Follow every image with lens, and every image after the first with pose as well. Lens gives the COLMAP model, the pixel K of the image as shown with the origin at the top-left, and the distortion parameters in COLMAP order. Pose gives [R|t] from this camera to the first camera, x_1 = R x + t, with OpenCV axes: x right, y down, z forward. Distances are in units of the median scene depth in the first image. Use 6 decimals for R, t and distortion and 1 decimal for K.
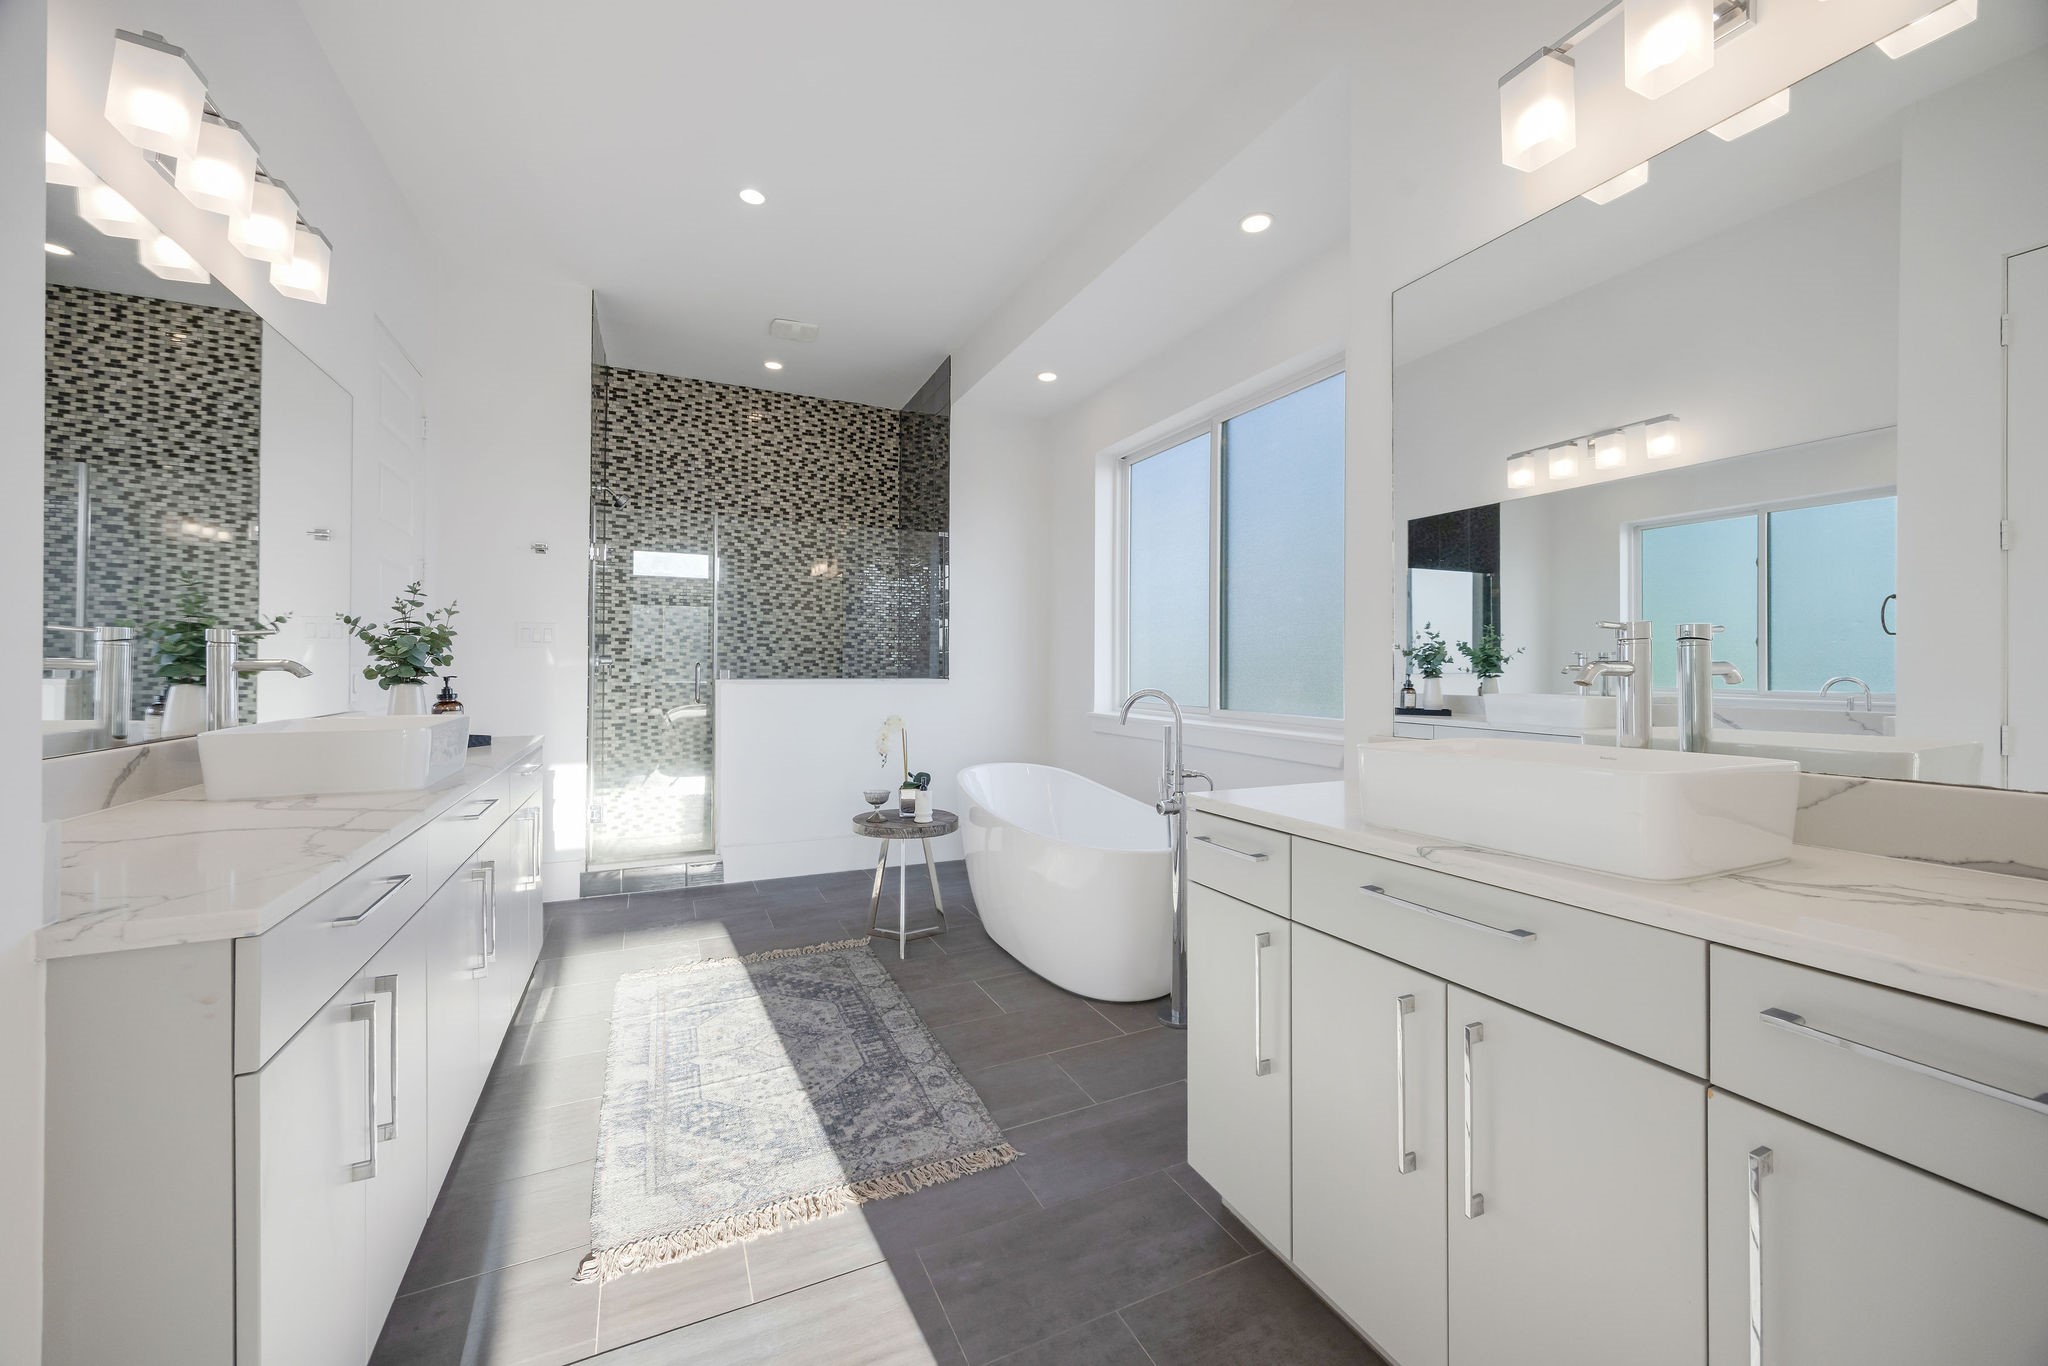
lens RADIAL K [[779.3, 0, 1020.4], [0, 779.3, 665.5], [0, 0, 1]] dist [-0.002444, -0.000440]
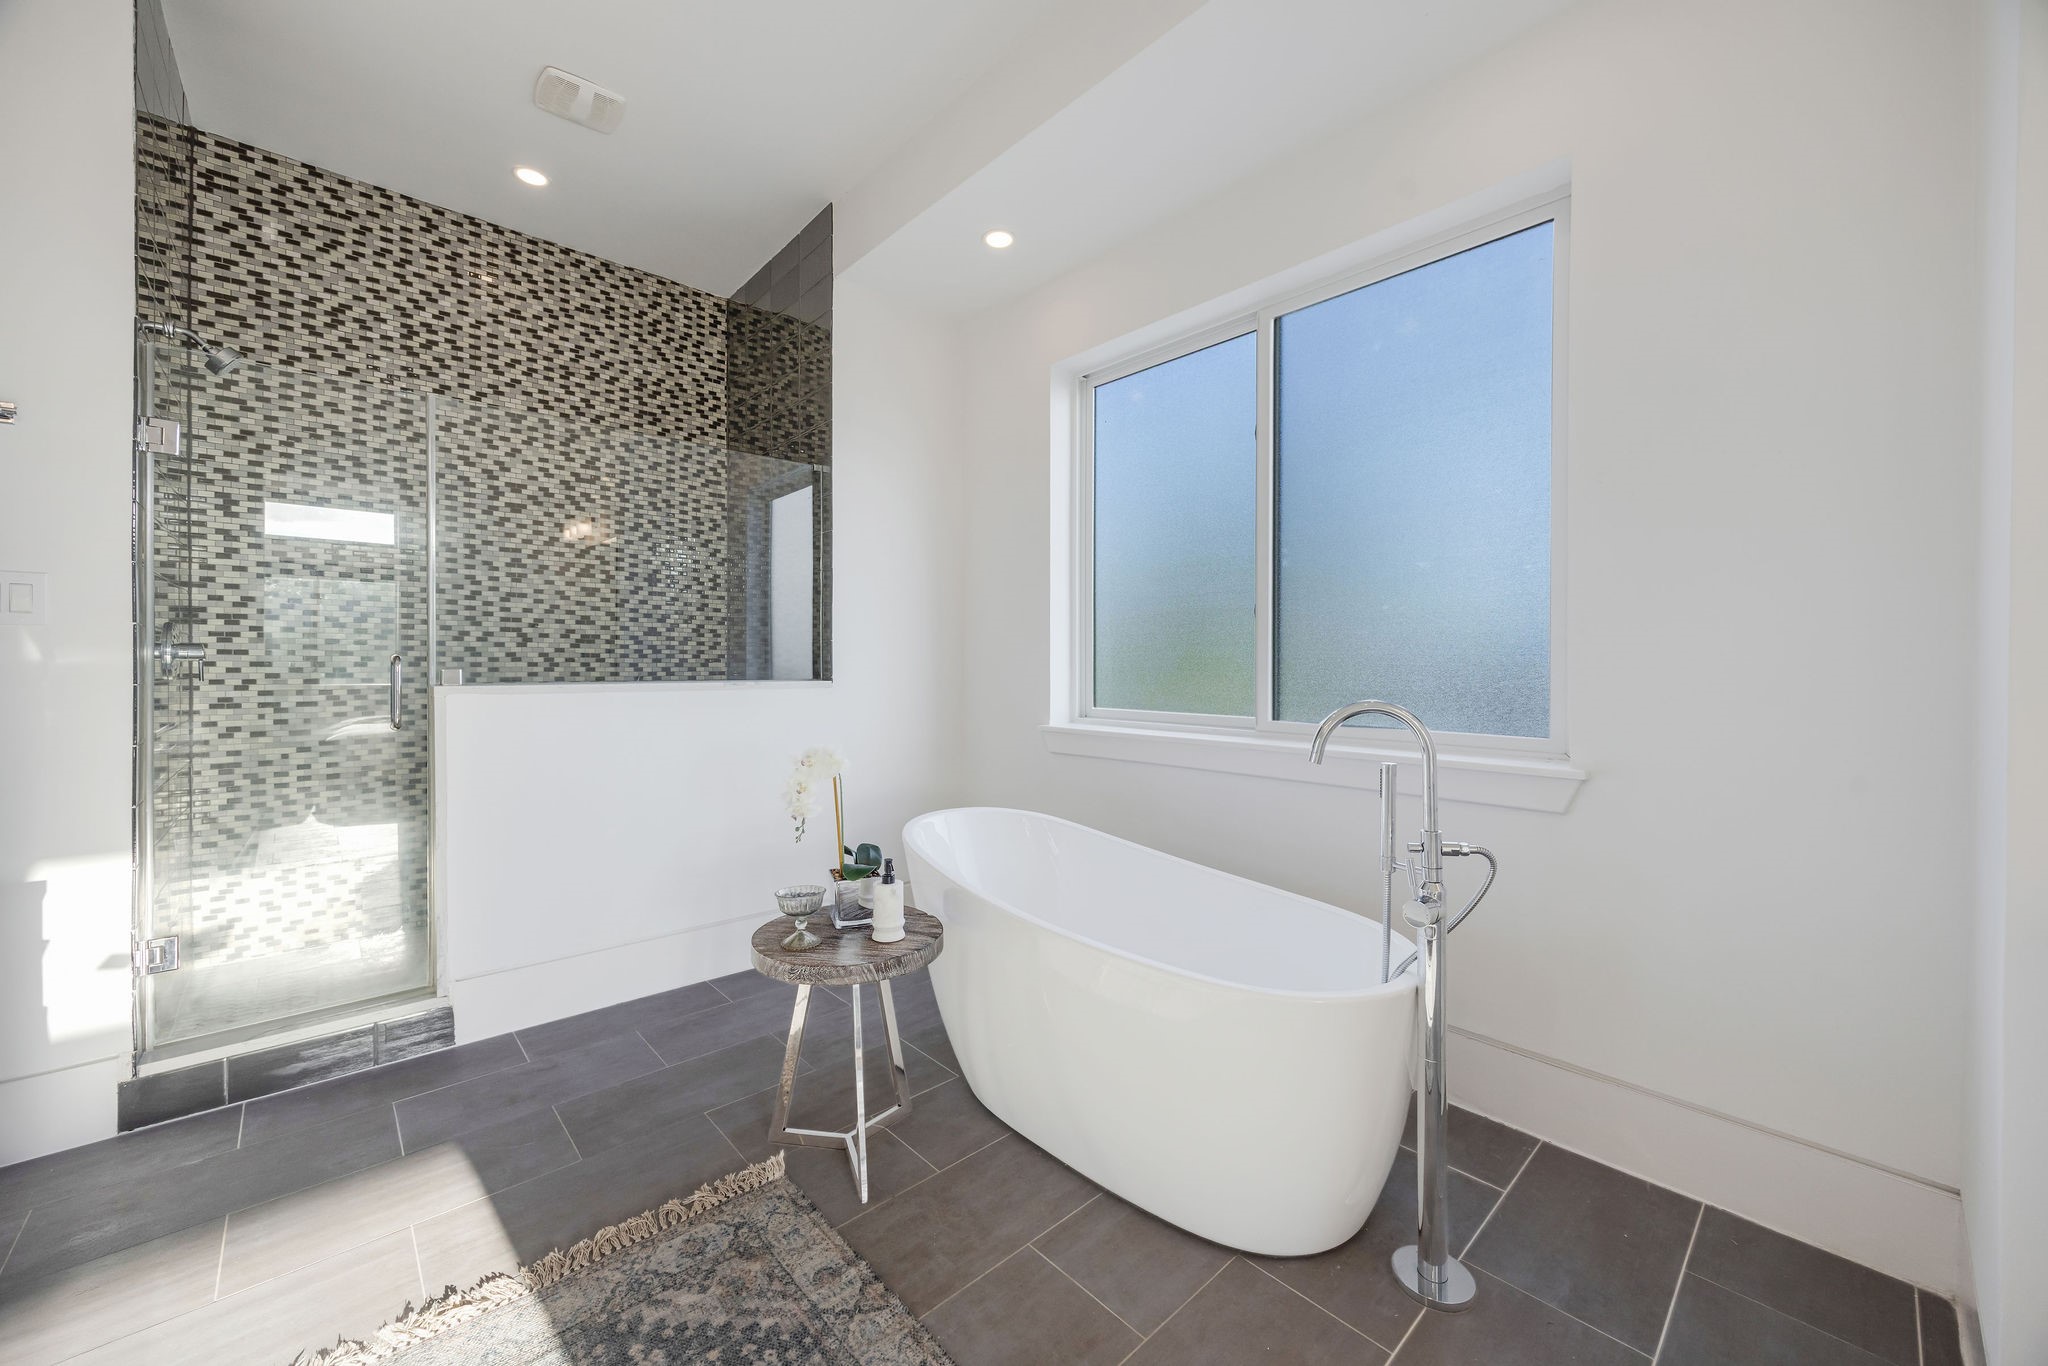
lens RADIAL K [[779.3, 0, 1026.4], [0, 779.3, 671.2], [0, 0, 1]] dist [-0.002444, -0.000440]
pose [[0.953732, -0.005156, 0.300613, -0.127913], [0.001249, 0.999912, 0.013187, 0.000152], [-0.300655, -0.012202, 0.953655, 0.282865]]
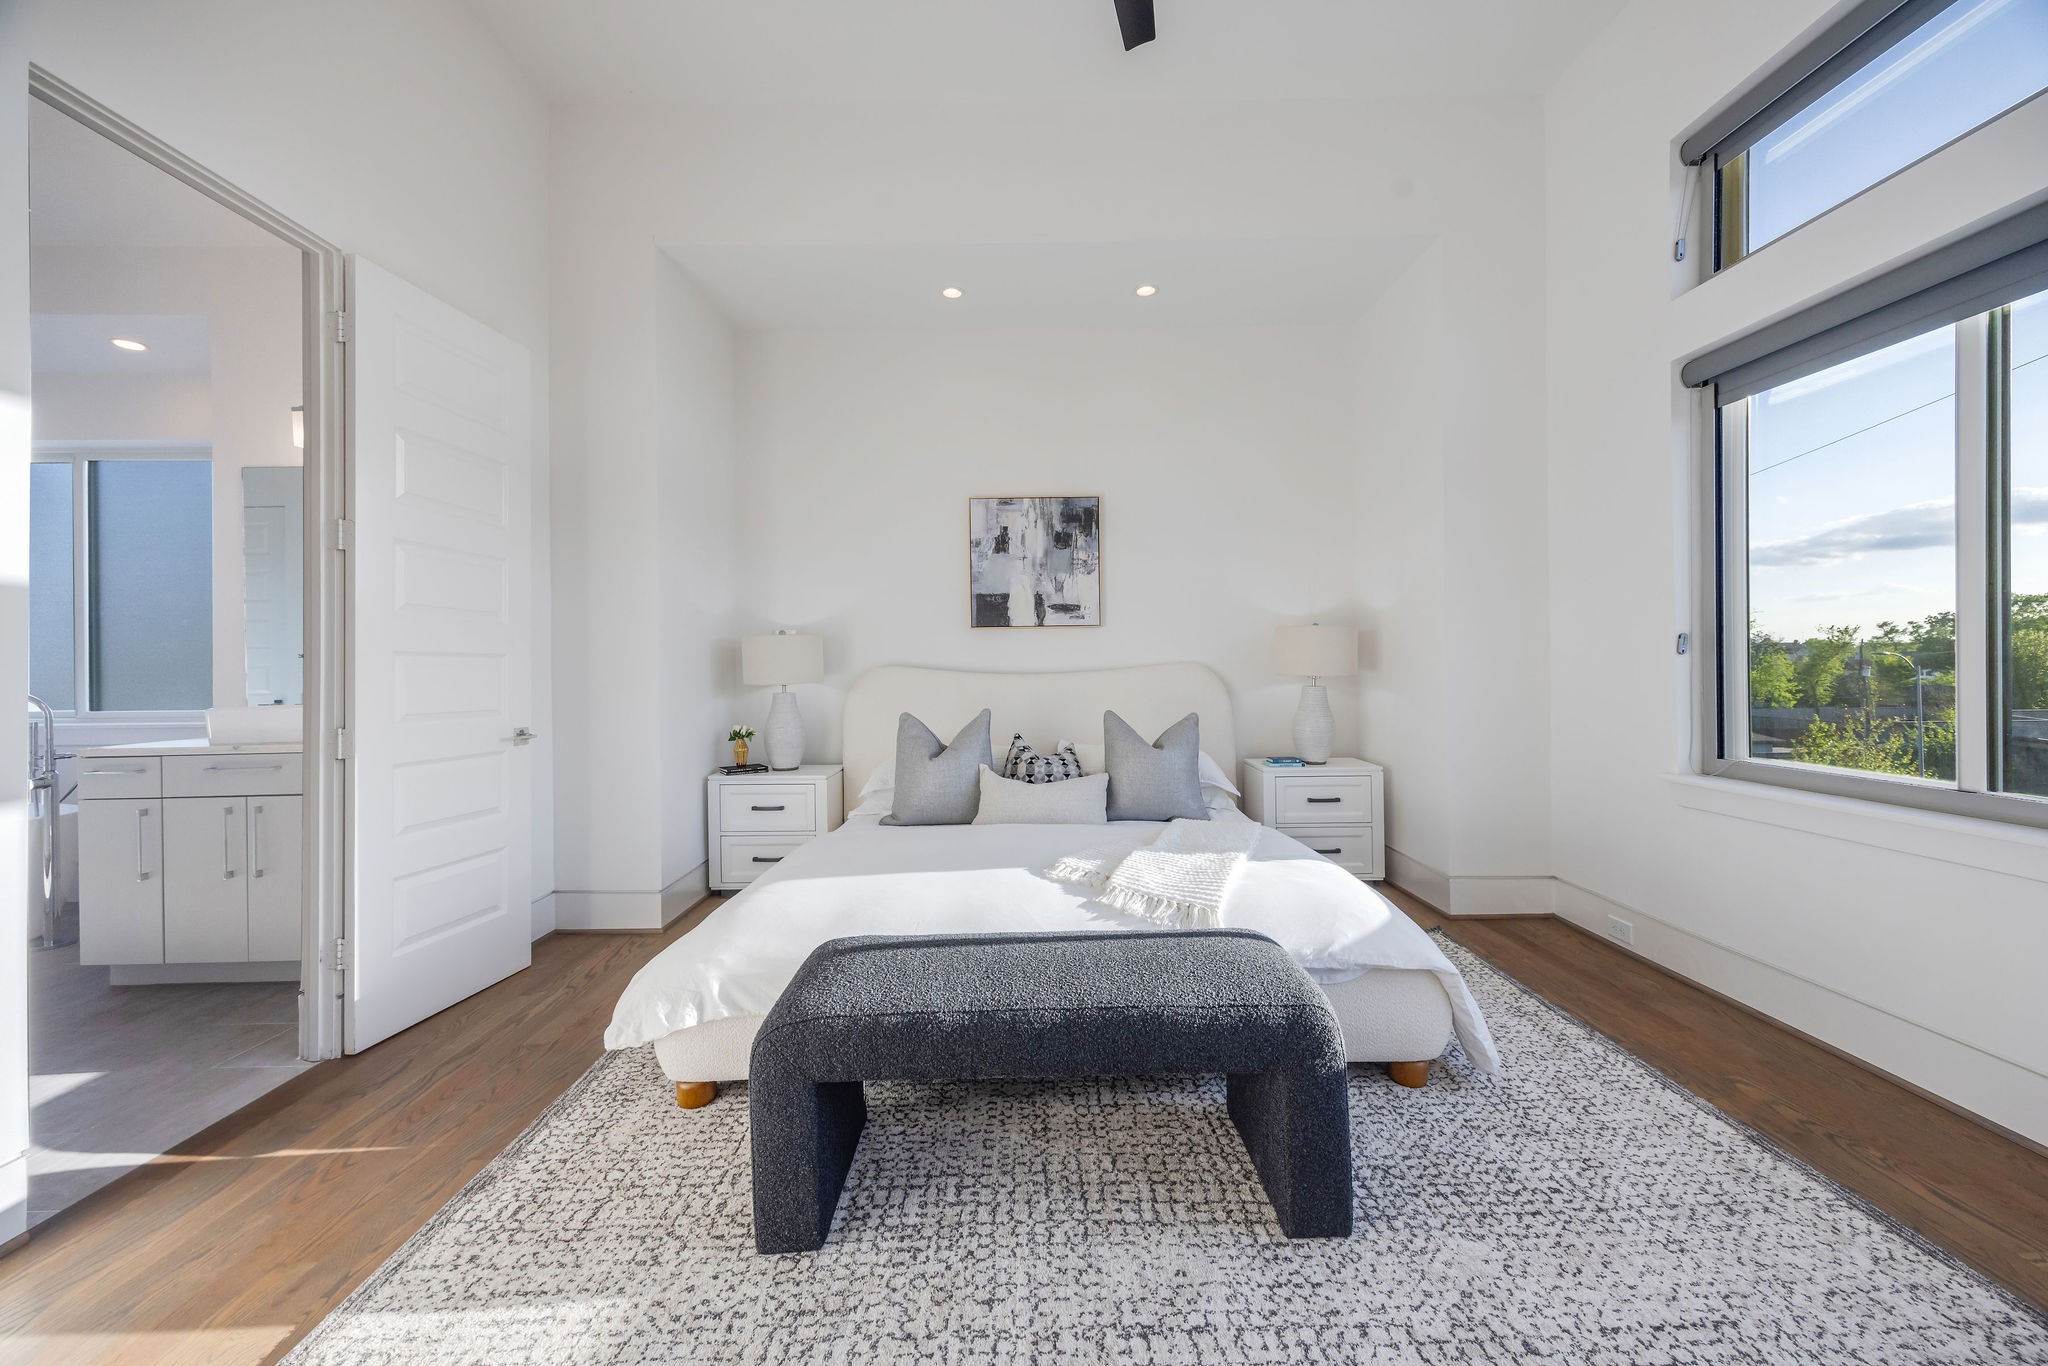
lens RADIAL K [[779.3, 0, 1026.1], [0, 779.3, 668.6], [0, 0, 1]] dist [-0.002444, -0.000440]
pose [[0.406845, 0.000411, 0.913497, -0.163352], [0.009445, 0.999945, -0.004656, 0.006516], [-0.913449, 0.010523, 0.406818, -0.526329]]
